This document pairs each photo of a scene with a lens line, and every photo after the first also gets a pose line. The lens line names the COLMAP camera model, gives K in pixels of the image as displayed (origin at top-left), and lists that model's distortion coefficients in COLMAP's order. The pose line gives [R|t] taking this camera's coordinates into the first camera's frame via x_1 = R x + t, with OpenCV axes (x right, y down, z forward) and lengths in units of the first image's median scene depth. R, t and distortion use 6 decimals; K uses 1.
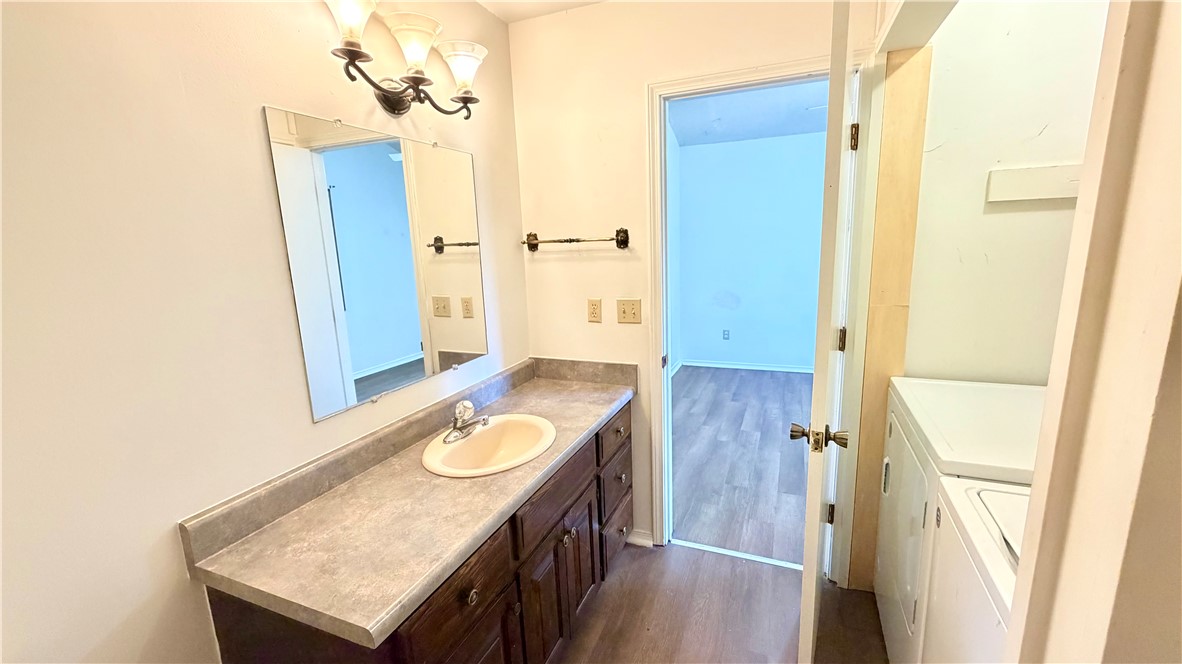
lens RADIAL K [[484.0, 0, 589.6], [0, 484.0, 332.1], [0, 0, 1]] dist [-0.001039, 0.000540]
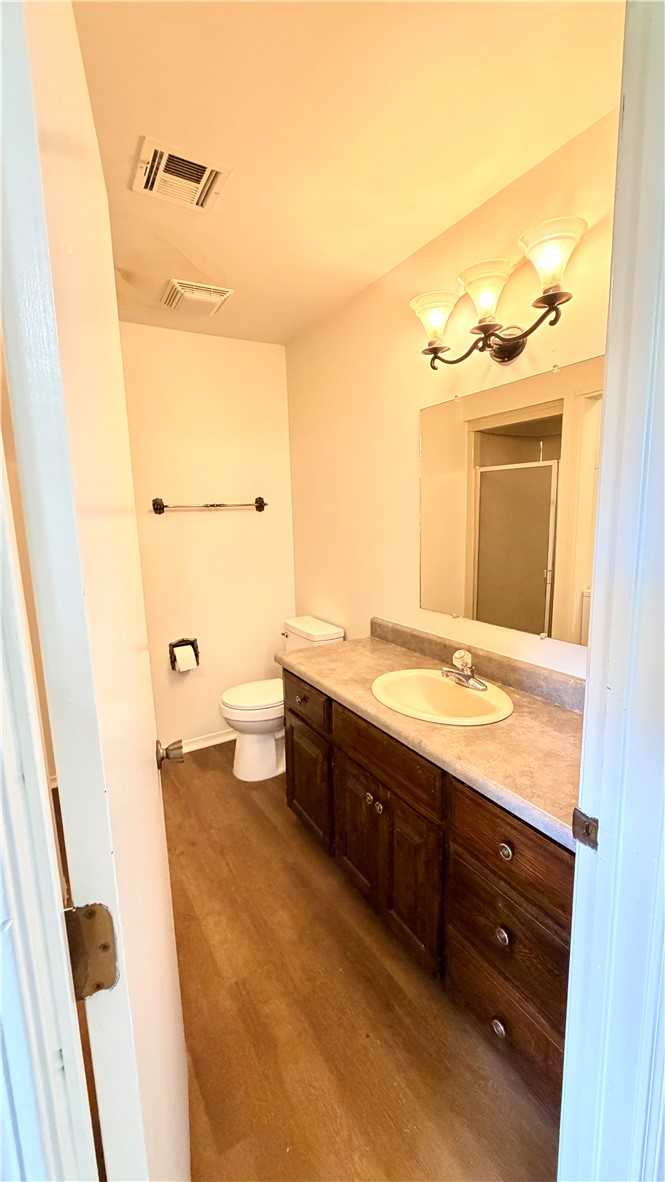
lens RADIAL K [[484.0, 0, 329.0], [0, 484.0, 586.9], [0, 0, 1]] dist [-0.001039, 0.000540]
pose [[-0.606425, 0.176789, -0.775239, 0.385676], [-0.096311, 0.951460, 0.292314, -0.144969], [0.789287, 0.251931, -0.559962, 0.770110]]
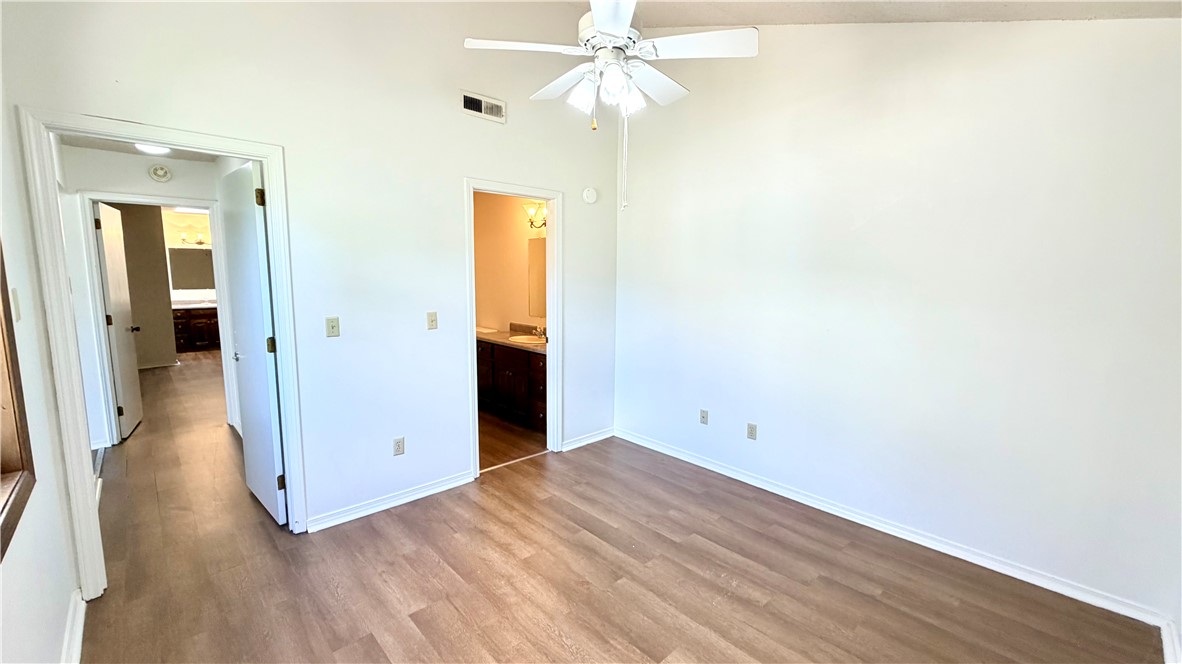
lens RADIAL K [[484.0, 0, 589.3], [0, 484.0, 335.2], [0, 0, 1]] dist [-0.001039, 0.000540]
pose [[-0.410893, 0.152988, -0.898756, 1.306325], [-0.161256, 0.958080, 0.236809, -0.315297], [0.897309, 0.242233, -0.368998, 1.375618]]
